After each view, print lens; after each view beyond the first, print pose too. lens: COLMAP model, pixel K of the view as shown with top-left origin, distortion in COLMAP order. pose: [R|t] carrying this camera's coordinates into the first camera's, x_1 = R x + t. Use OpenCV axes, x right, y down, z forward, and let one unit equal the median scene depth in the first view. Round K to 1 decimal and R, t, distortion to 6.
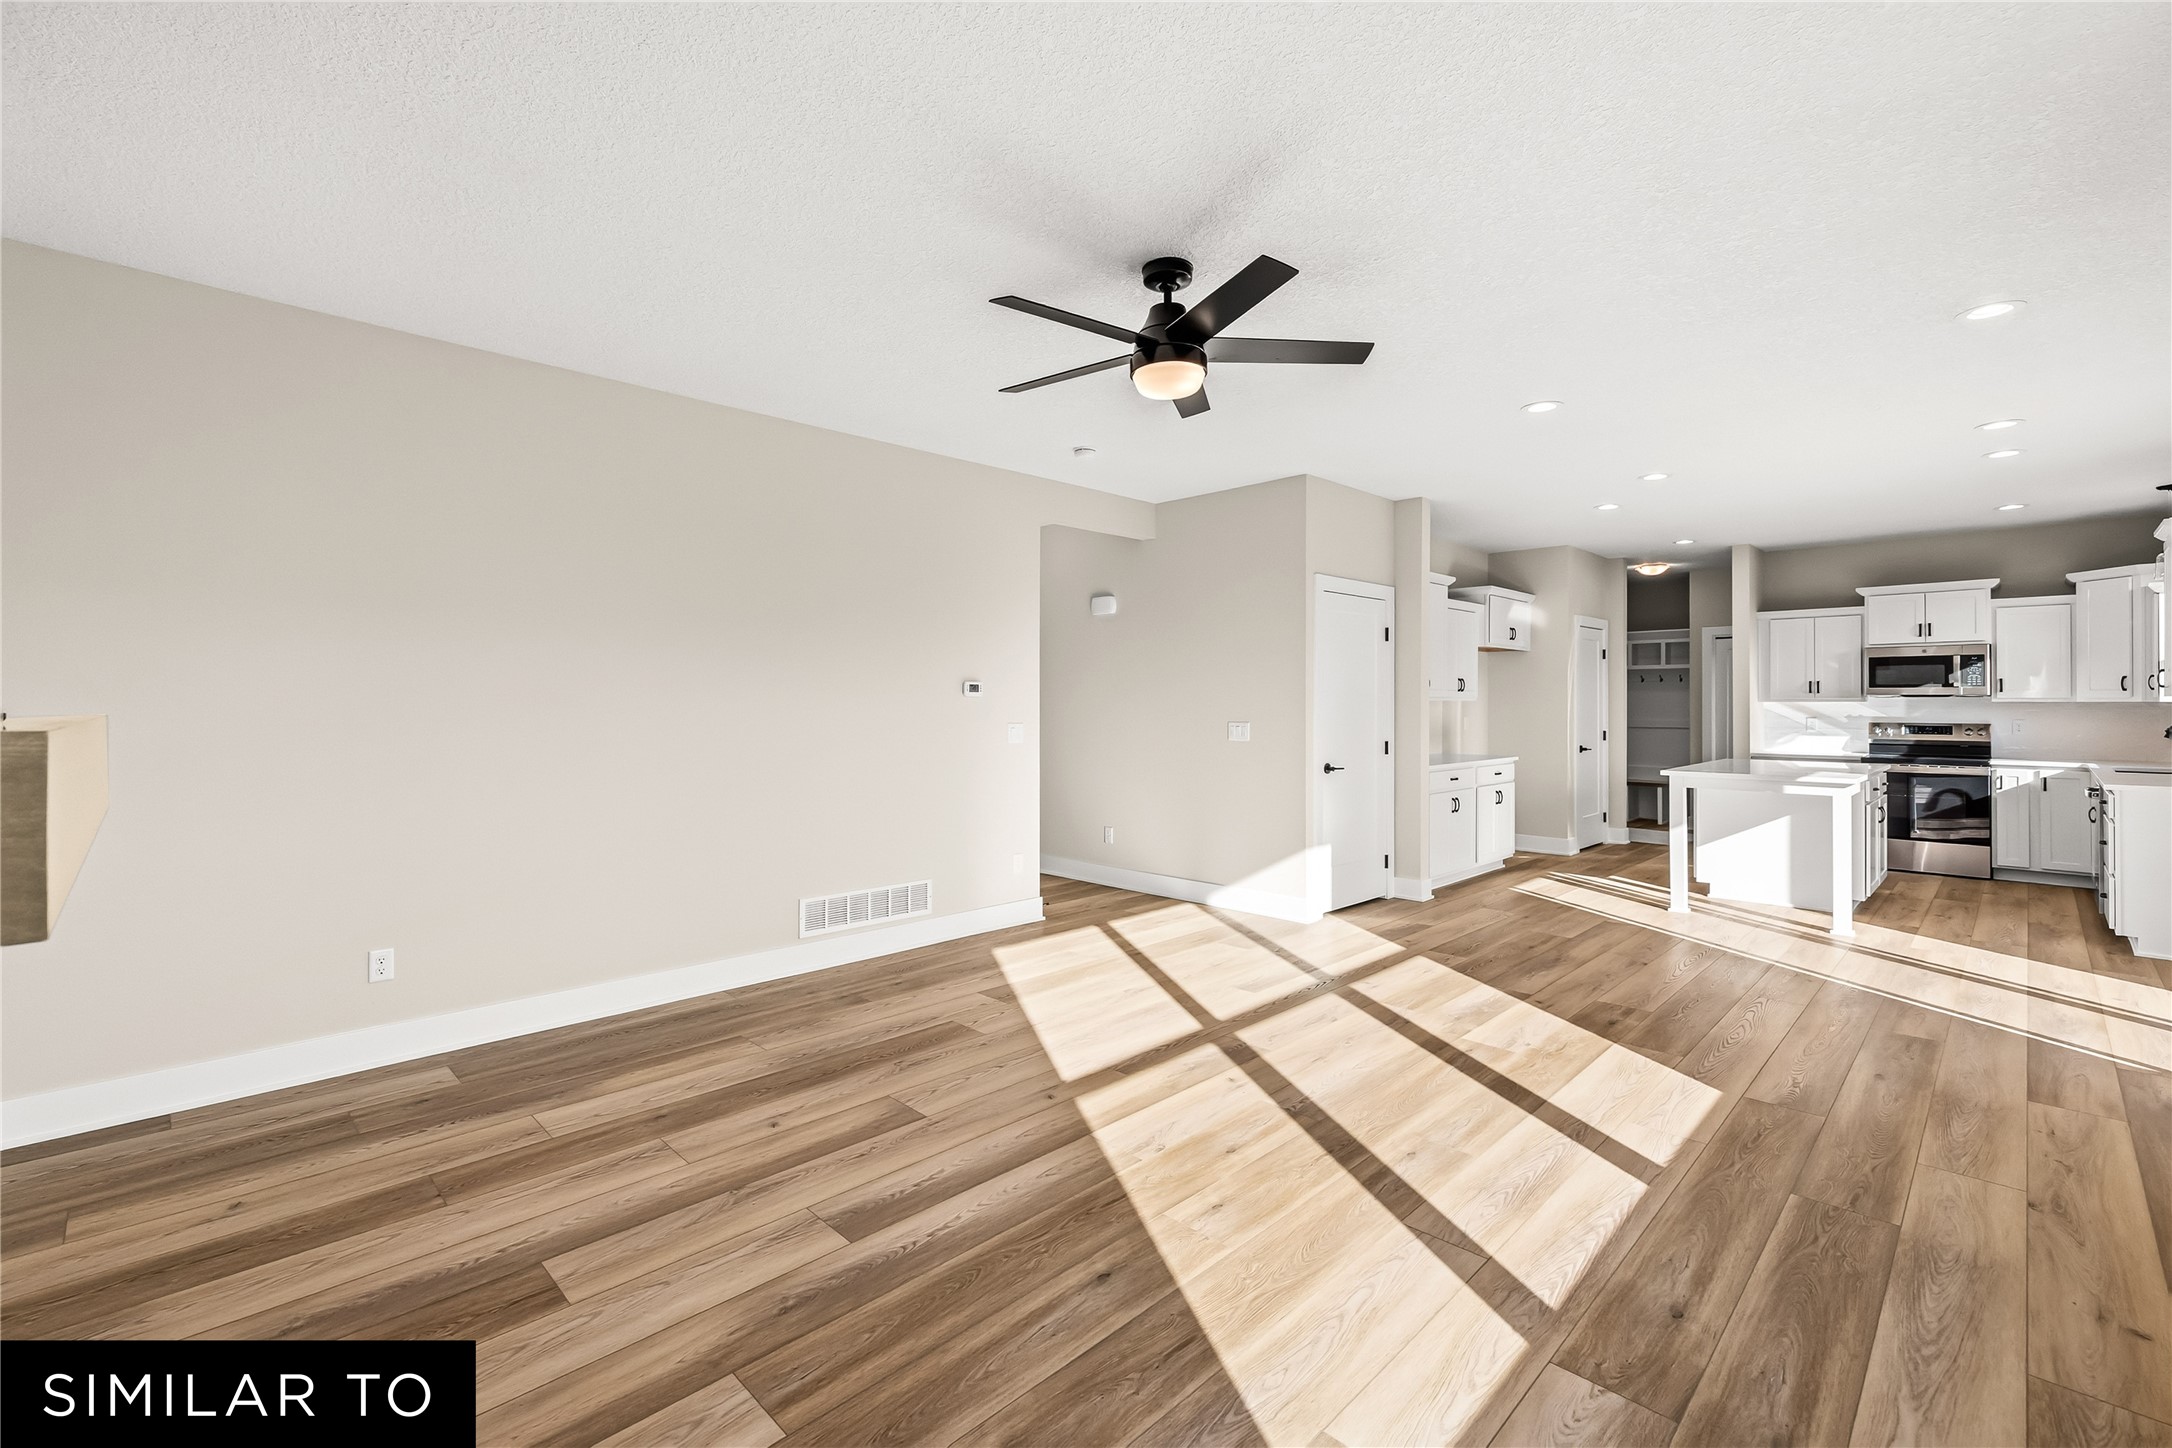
lens RADIAL K [[936.0, 0, 1089.5], [0, 936.0, 708.1], [0, 0, 1]] dist [0.008042, -0.000451]
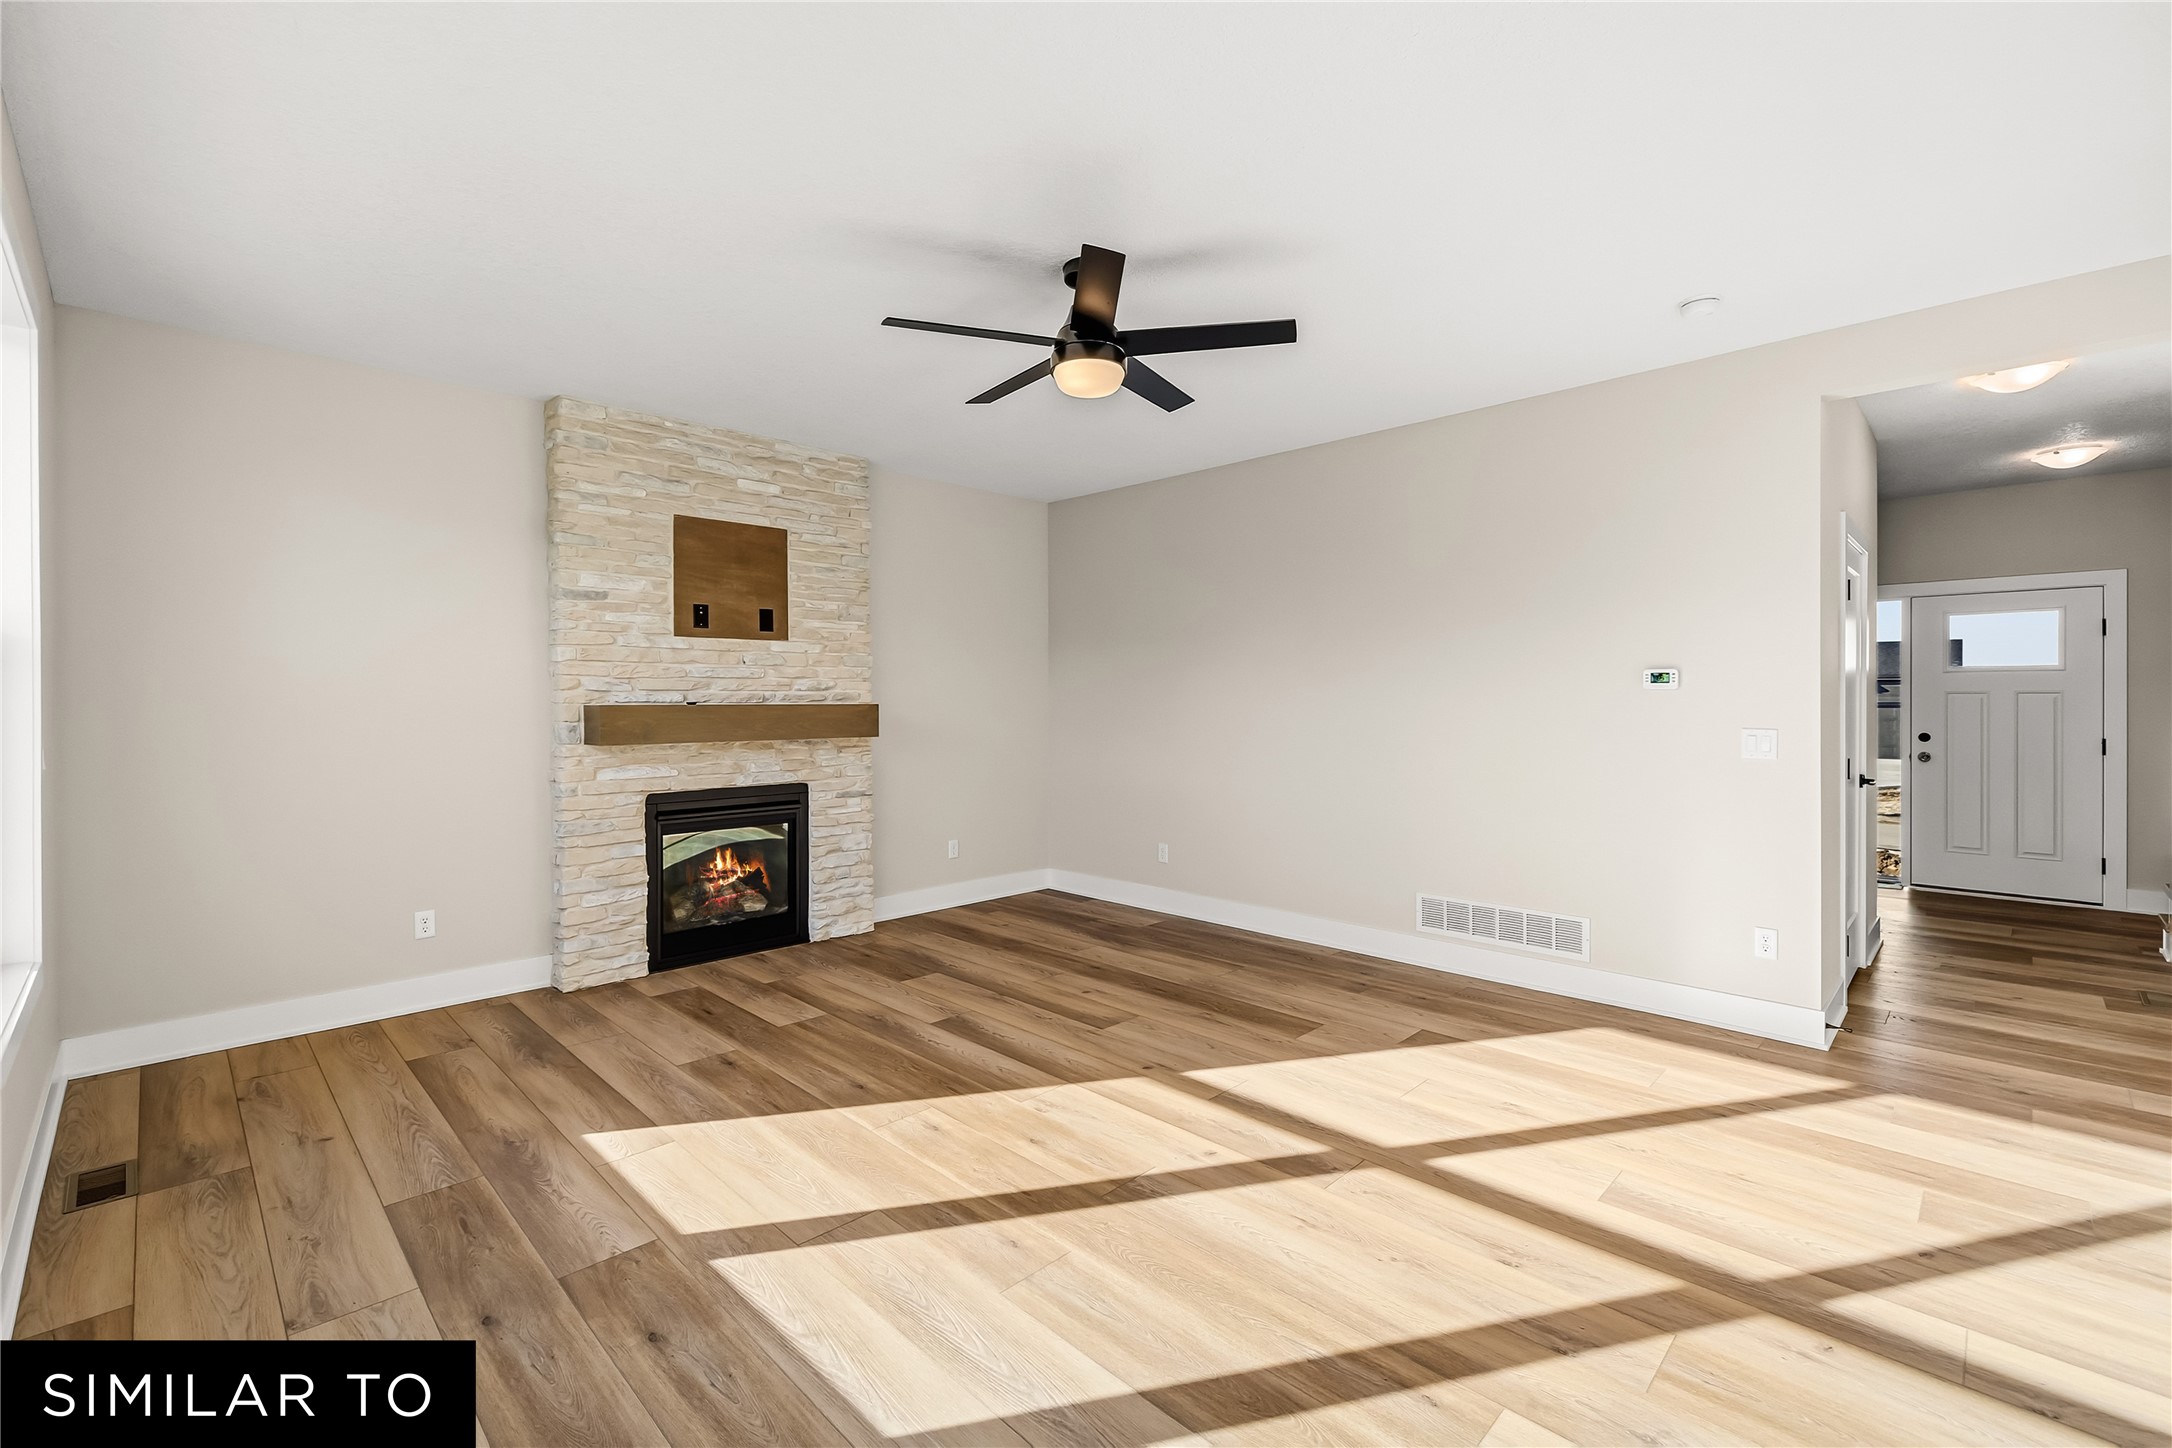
lens RADIAL K [[936.0, 0, 1093.8], [0, 936.0, 717.0], [0, 0, 1]] dist [0.008042, -0.000451]
pose [[-0.004212, 0.013573, -0.999899, 1.103099], [-0.001642, 0.999906, 0.013580, 0.000576], [0.999990, 0.001699, -0.004189, 1.019612]]
